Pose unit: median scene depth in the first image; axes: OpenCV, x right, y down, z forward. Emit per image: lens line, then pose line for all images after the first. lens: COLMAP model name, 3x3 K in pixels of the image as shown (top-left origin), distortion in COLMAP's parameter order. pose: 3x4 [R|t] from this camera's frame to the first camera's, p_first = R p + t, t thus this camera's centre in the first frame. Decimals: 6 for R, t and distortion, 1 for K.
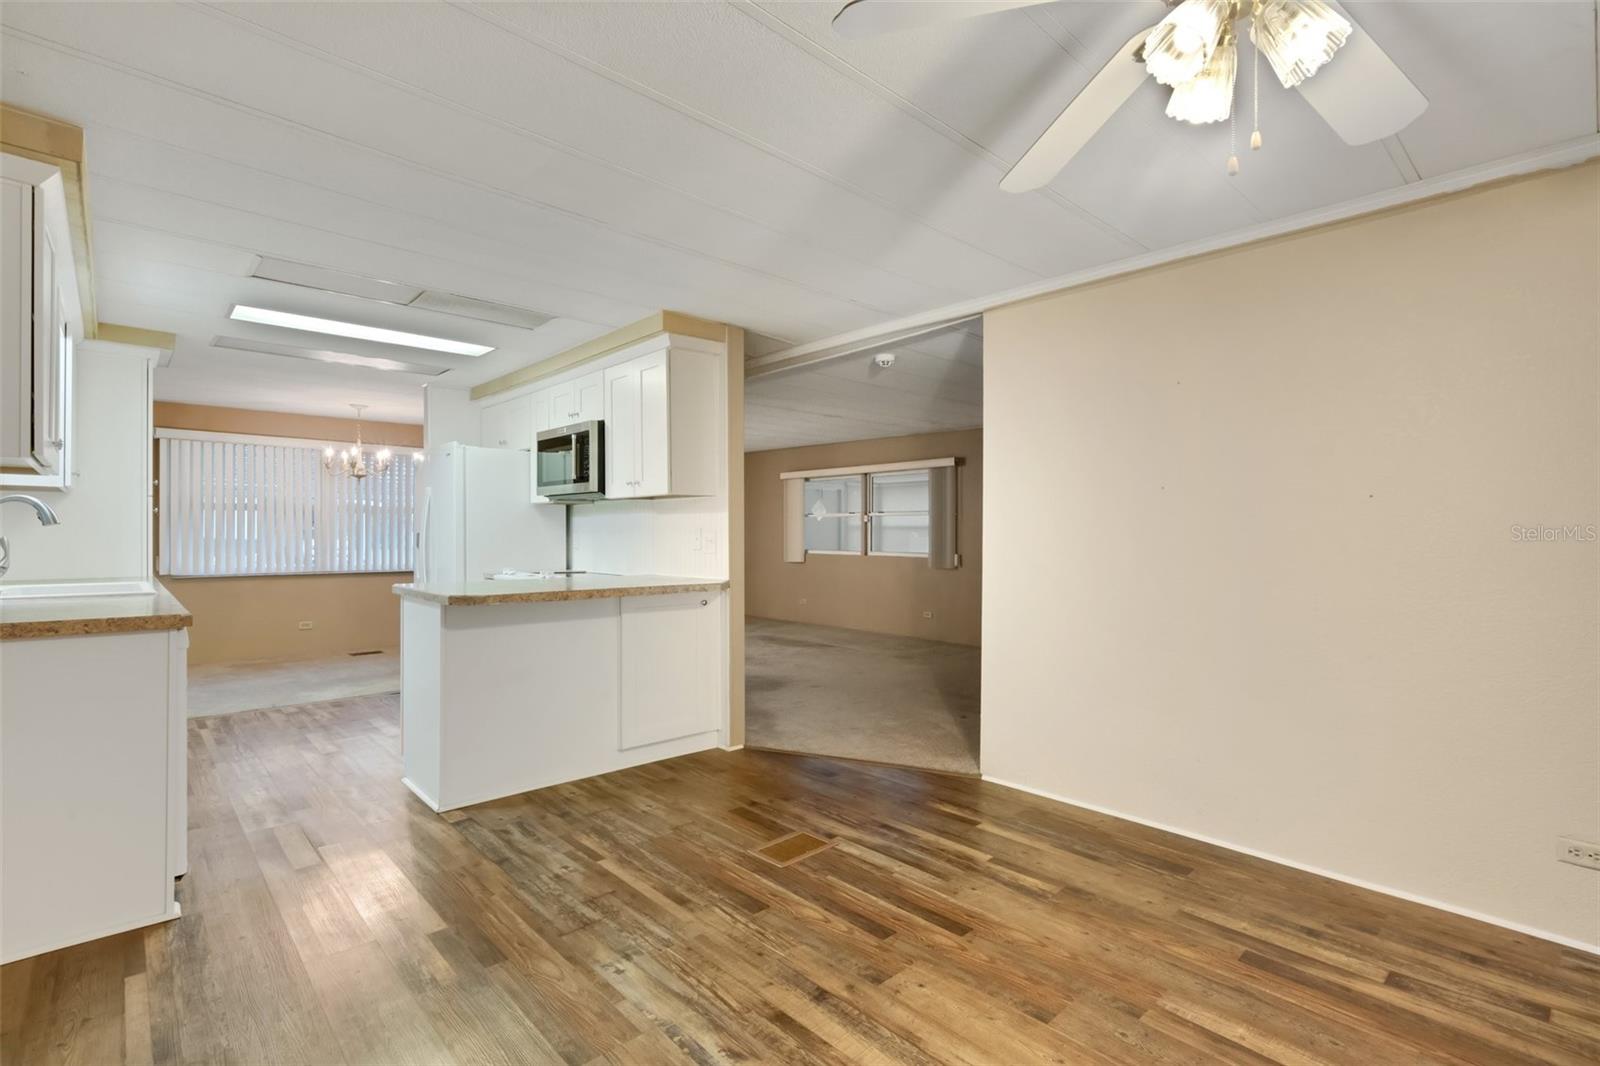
lens RADIAL K [[749.8, 0, 800.2], [0, 749.8, 533.7], [0, 0, 1]] dist [0.000563, -0.000294]
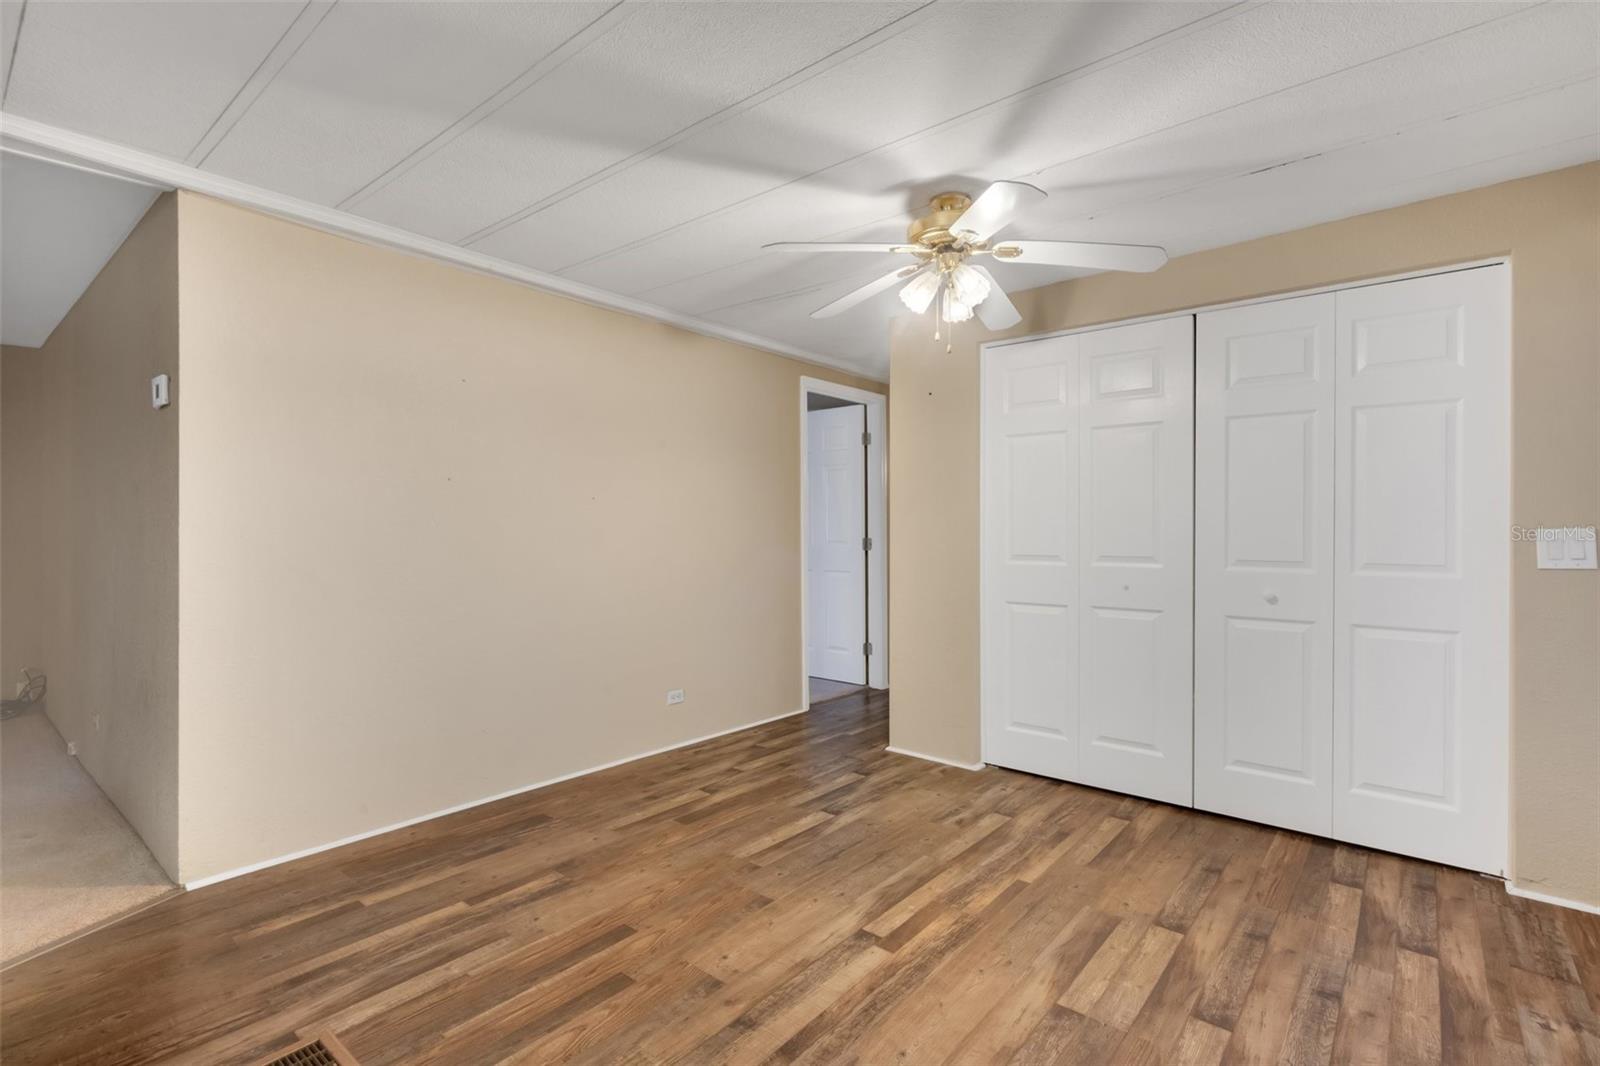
lens RADIAL K [[749.8, 0, 799.8], [0, 749.8, 530.2], [0, 0, 1]] dist [0.000563, -0.000294]
pose [[-0.133060, -0.006033, 0.991090, -0.703202], [-0.003062, 0.999979, 0.005676, 0.019722], [-0.991103, -0.002279, -0.133075, 0.861282]]
